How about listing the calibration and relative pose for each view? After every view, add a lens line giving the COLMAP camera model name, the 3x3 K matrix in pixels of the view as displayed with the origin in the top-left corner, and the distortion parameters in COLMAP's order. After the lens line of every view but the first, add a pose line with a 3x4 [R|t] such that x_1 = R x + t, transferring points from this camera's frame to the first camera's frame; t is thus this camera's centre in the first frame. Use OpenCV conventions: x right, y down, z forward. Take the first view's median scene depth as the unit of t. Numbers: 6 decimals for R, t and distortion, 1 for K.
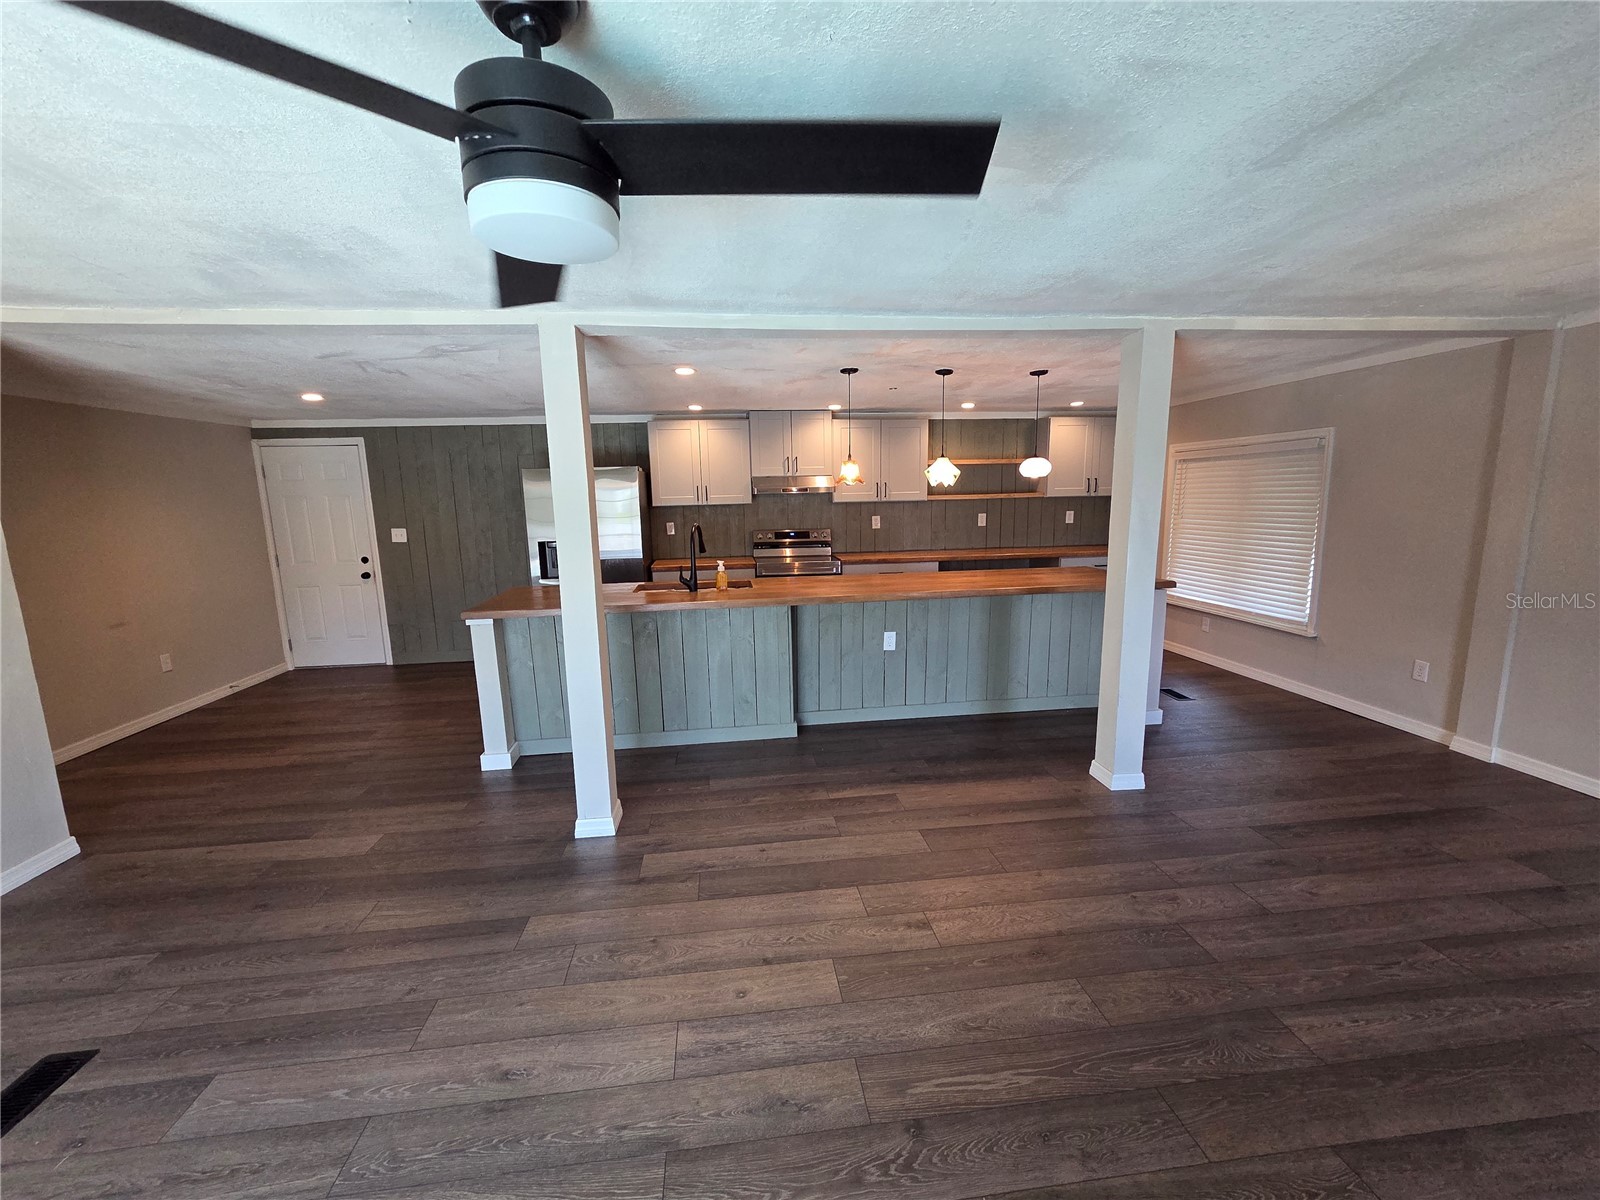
lens RADIAL K [[656.5, 0, 805.5], [0, 656.5, 607.9], [0, 0, 1]] dist [0.000709, -0.000425]
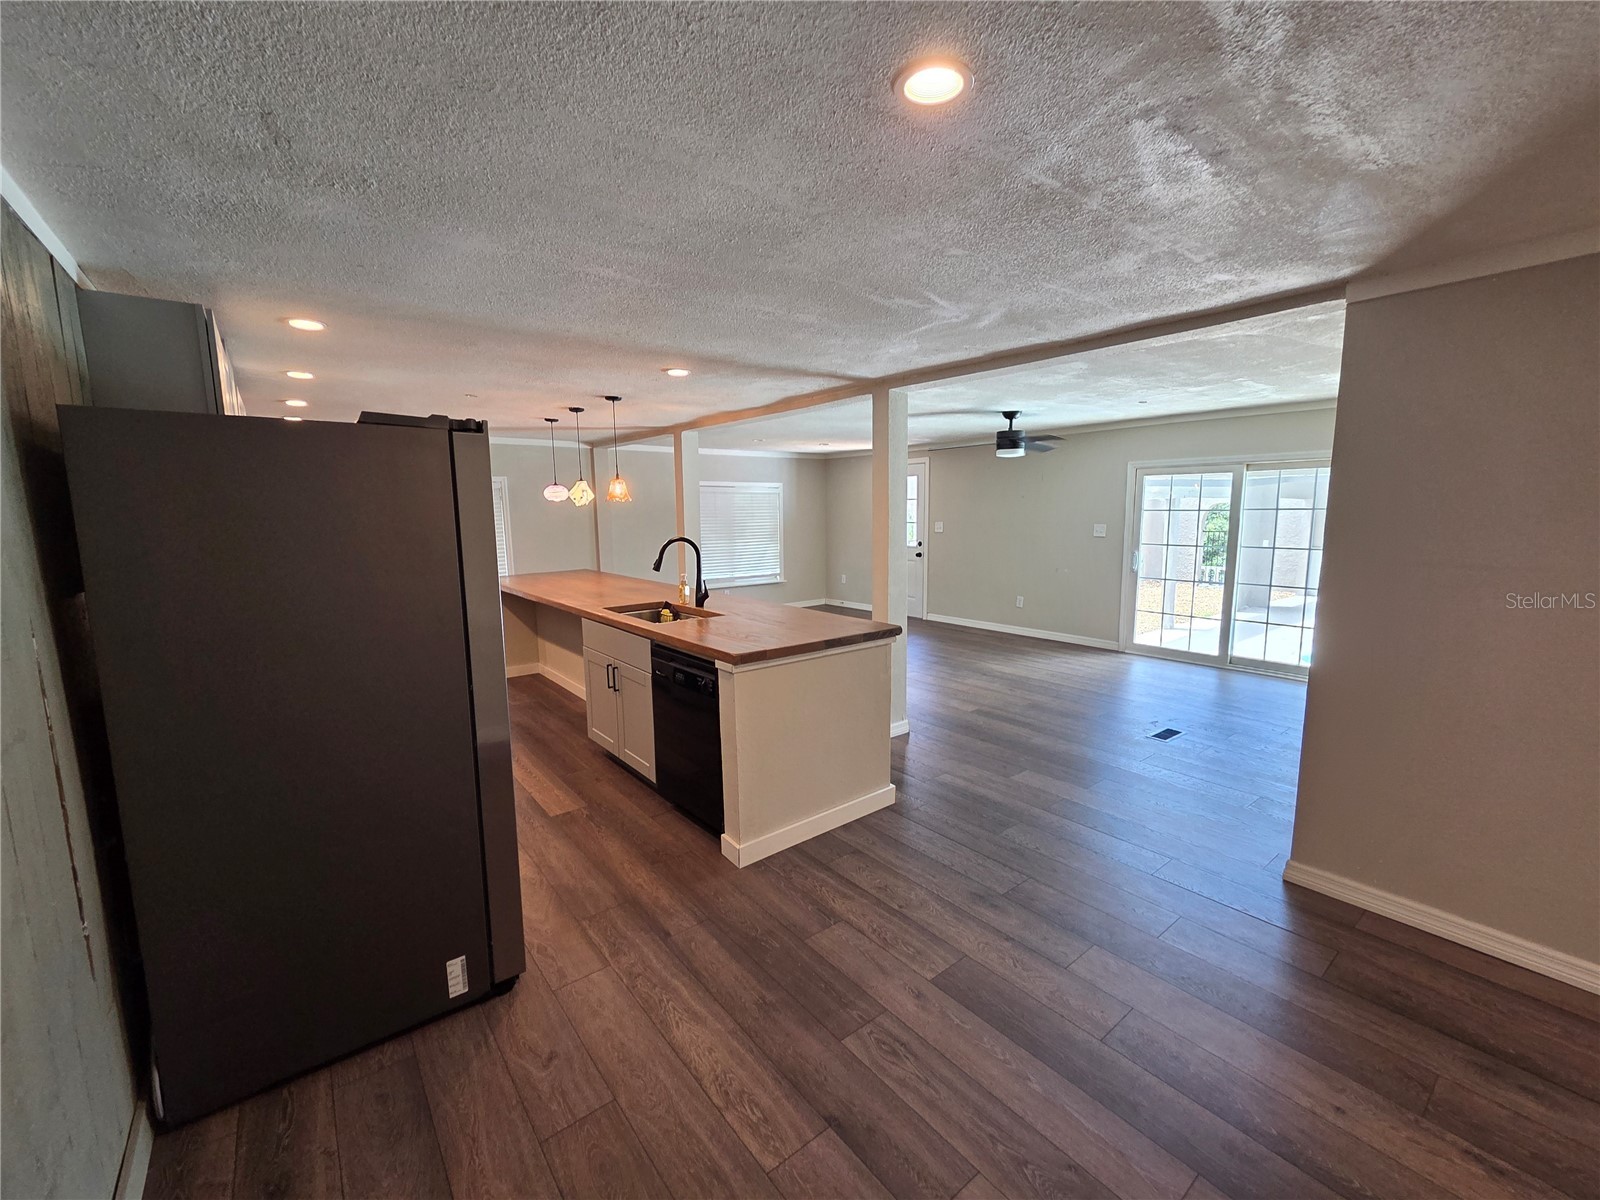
lens RADIAL K [[656.5, 0, 803.0], [0, 656.5, 593.5], [0, 0, 1]] dist [0.000709, -0.000425]
pose [[-0.516832, -0.094866, 0.850814, -1.362578], [0.156973, 0.966490, 0.203118, -0.275872], [-0.841572, 0.238533, -0.484622, 1.720448]]
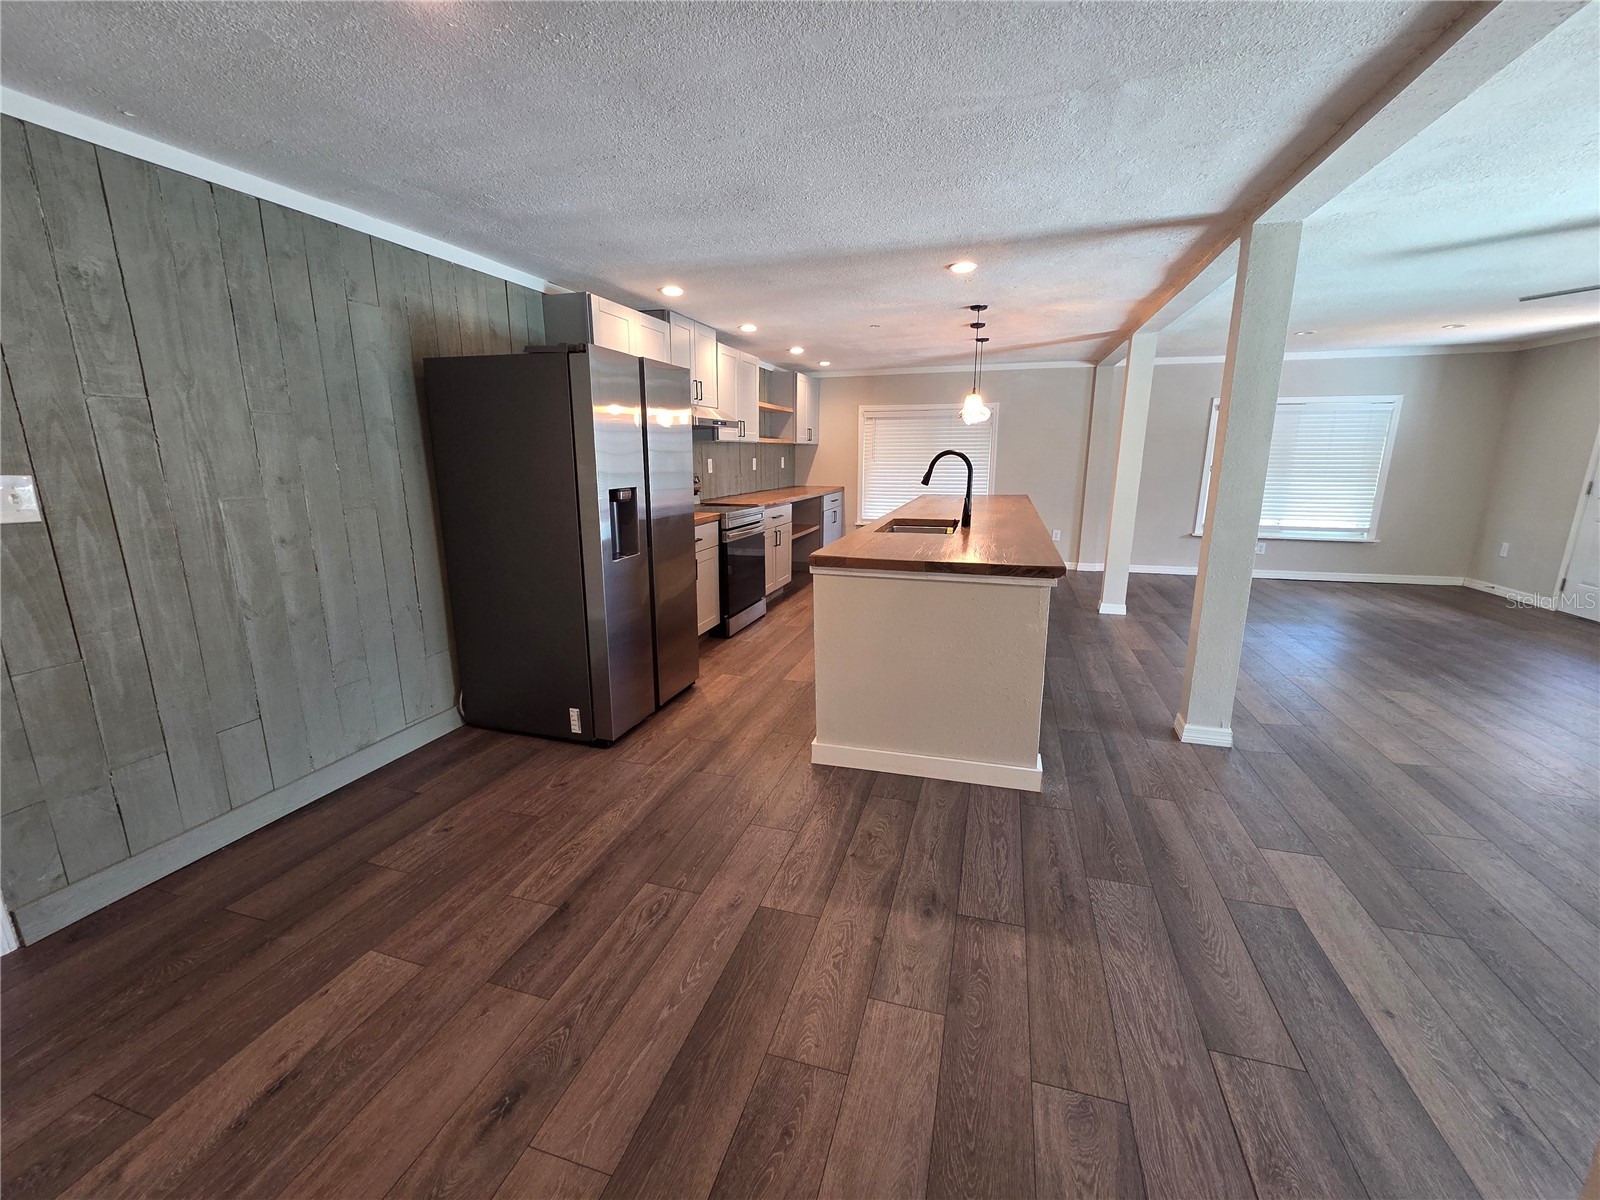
lens RADIAL K [[656.5, 0, 806.0], [0, 656.5, 604.5], [0, 0, 1]] dist [0.000709, -0.000425]
pose [[0.409012, -0.197118, 0.890985, -1.383844], [0.149697, 0.977657, 0.147573, -0.110861], [-0.900167, 0.073019, 0.429381, 1.059680]]
